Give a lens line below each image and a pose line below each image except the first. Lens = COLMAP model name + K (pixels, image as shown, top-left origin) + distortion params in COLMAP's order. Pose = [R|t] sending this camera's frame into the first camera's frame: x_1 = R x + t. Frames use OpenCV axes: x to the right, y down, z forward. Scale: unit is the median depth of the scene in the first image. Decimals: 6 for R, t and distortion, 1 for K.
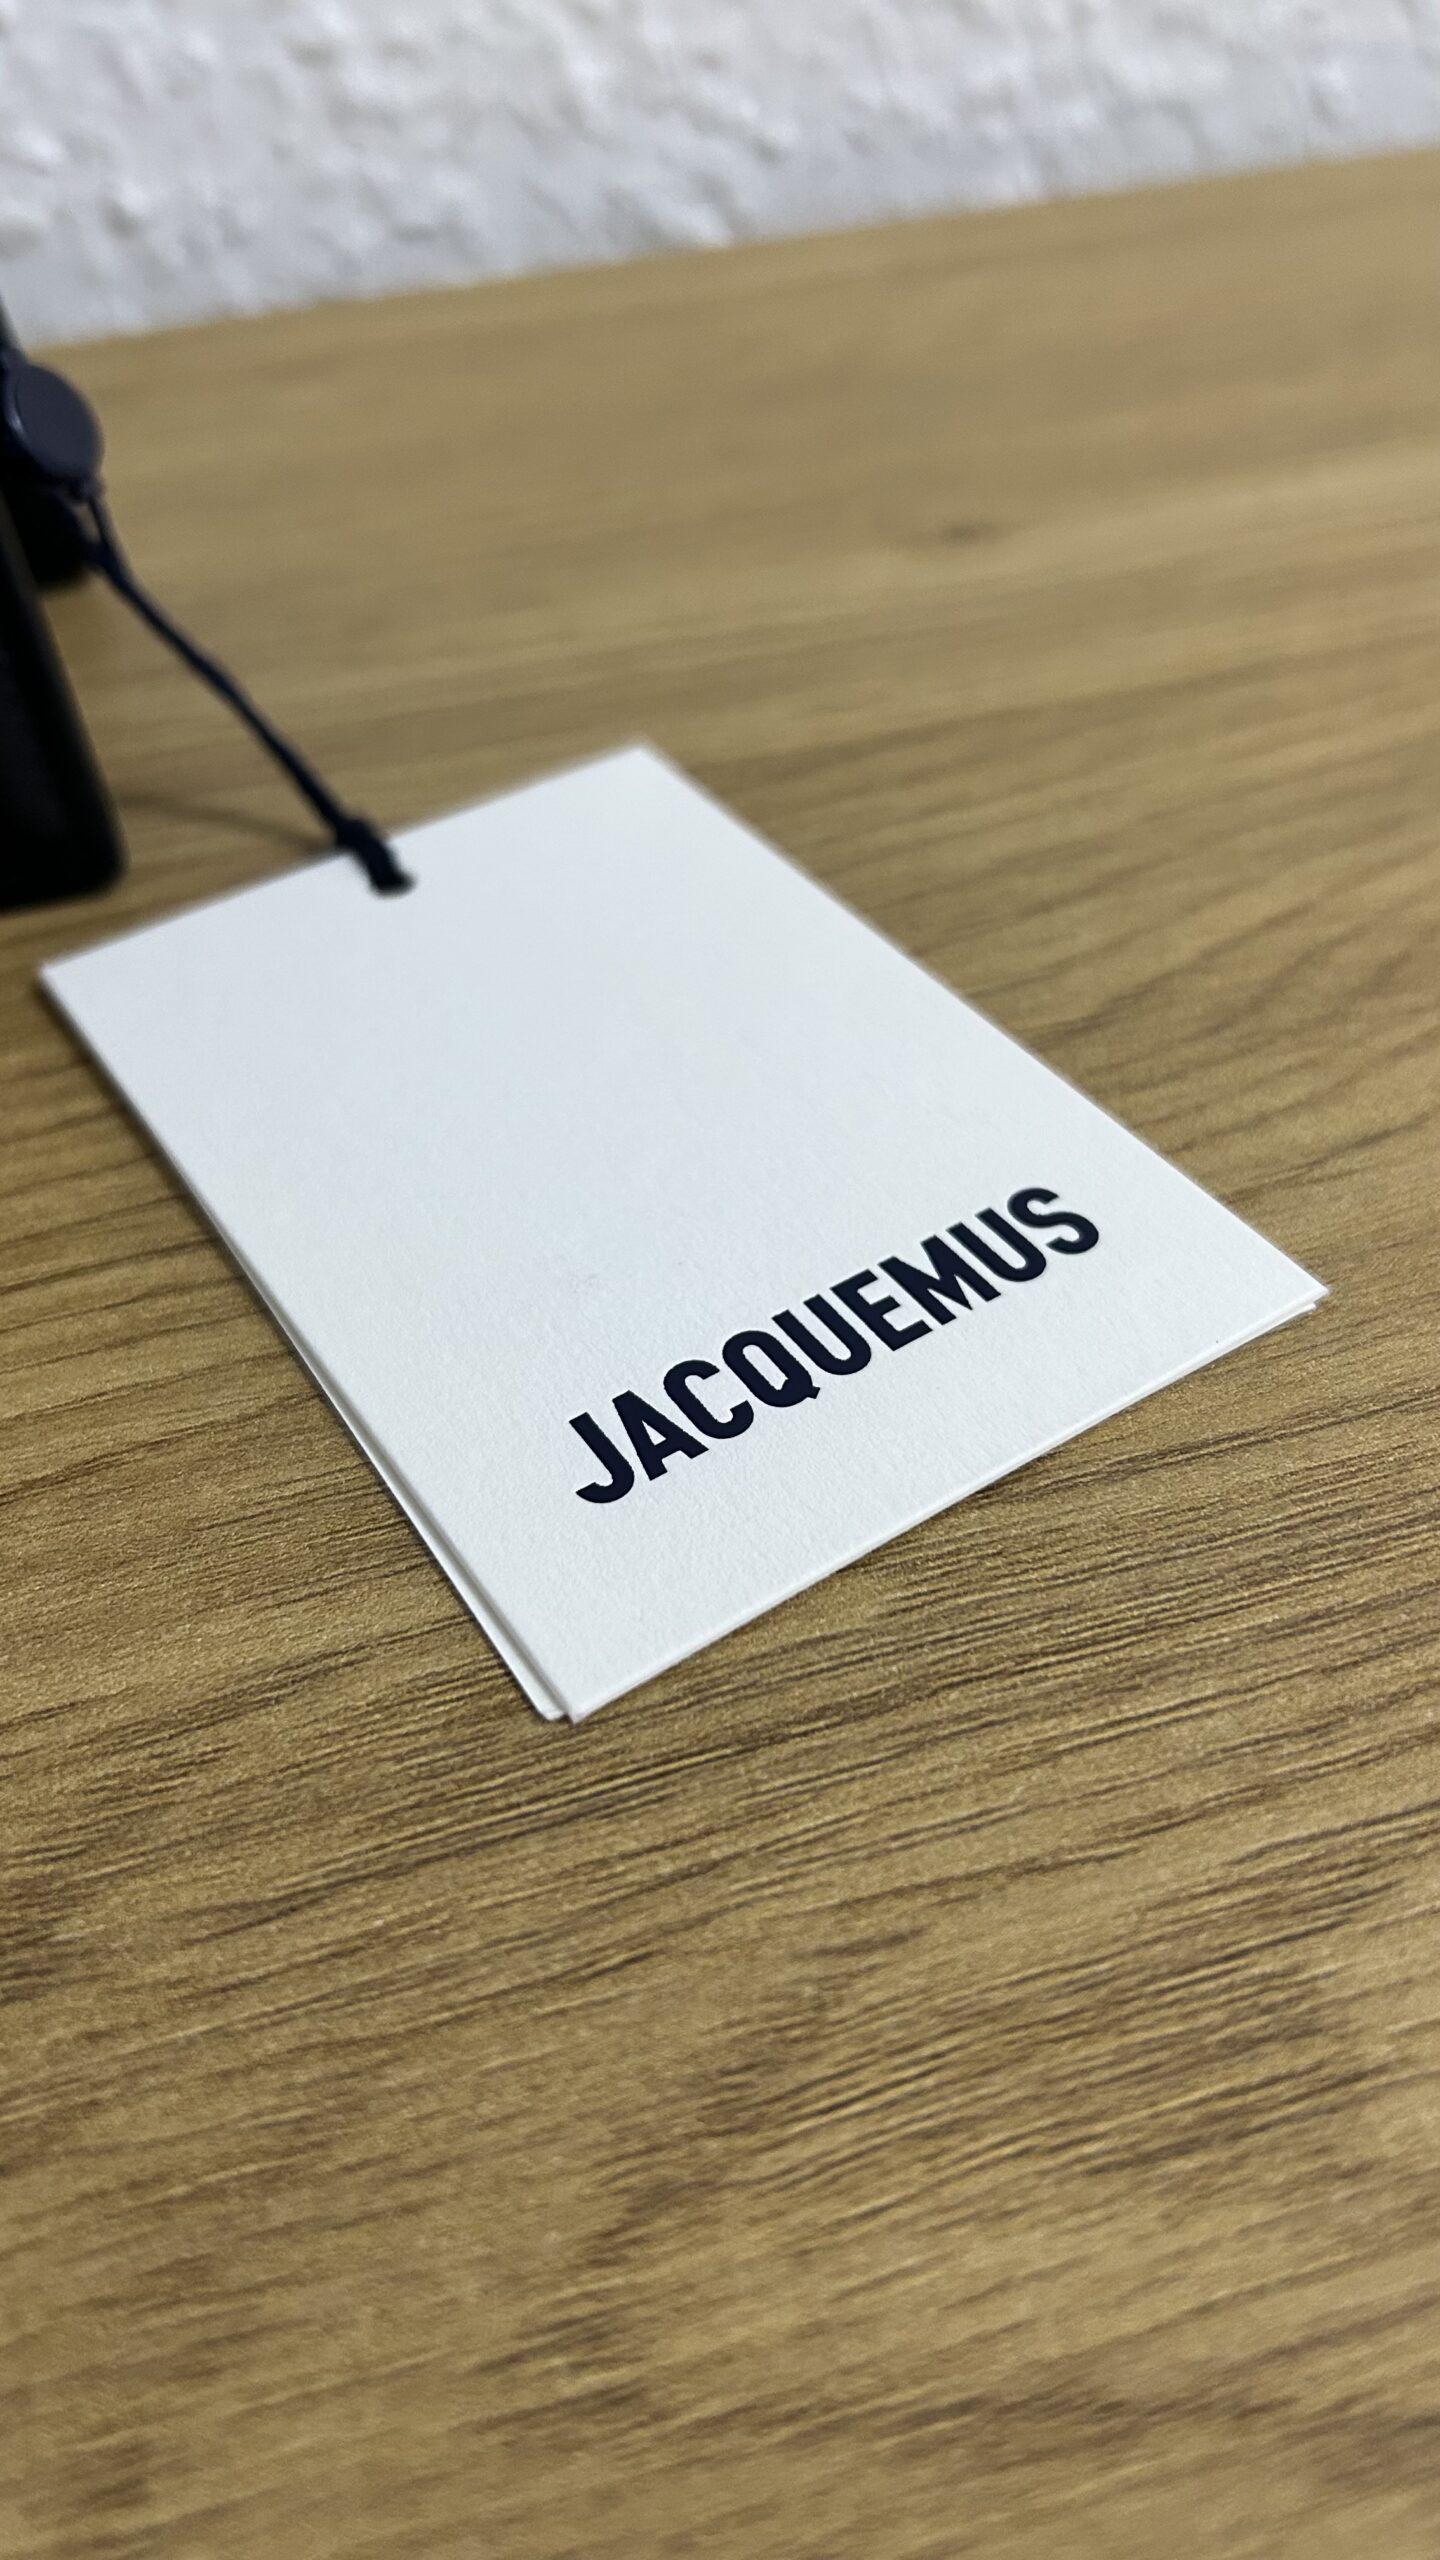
lens RADIAL K [[1969.2, 0, 723.6], [0, 1969.2, 1302.1], [0, 0, 1]] dist [0.001769, -0.039213]
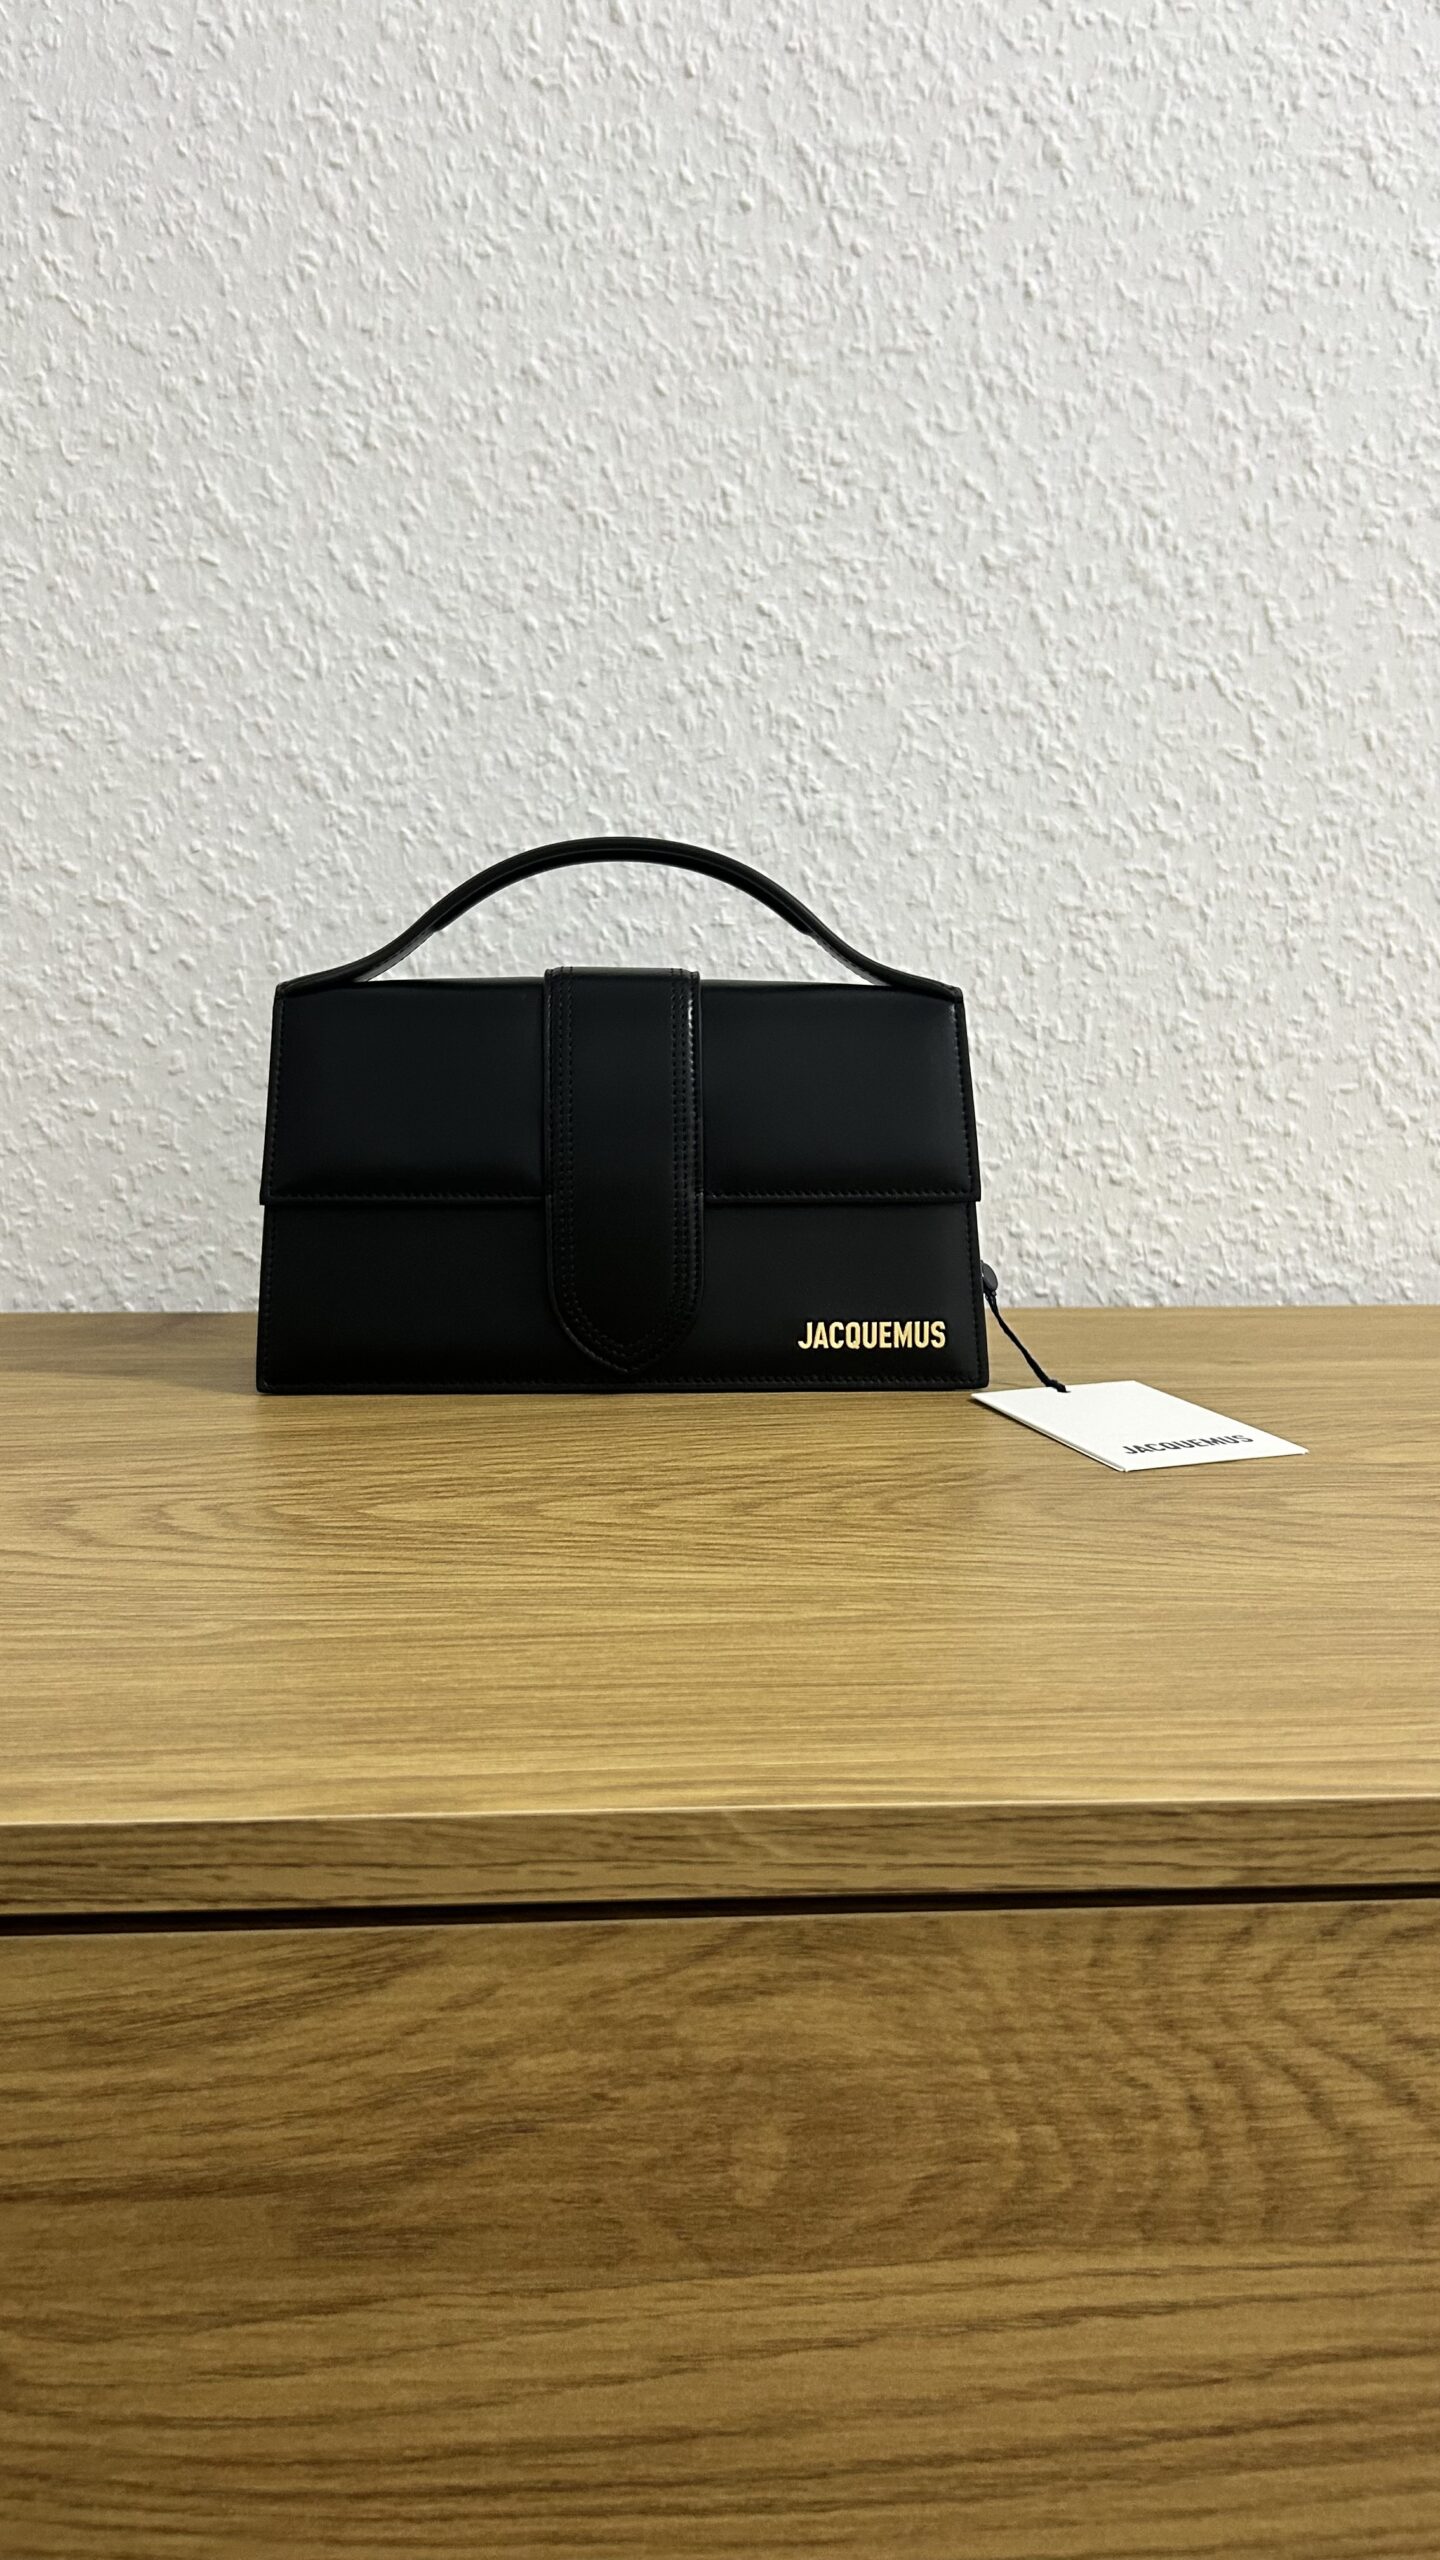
lens RADIAL K [[1969.2, 0, 744.5], [0, 1969.2, 1320.8], [0, 0, 1]] dist [0.001769, -0.039213]
pose [[0.977920, 0.094374, -0.186457, -0.118624], [-0.183577, 0.814285, -0.550672, 2.572707], [0.099860, 0.572742, 0.813630, -2.991990]]
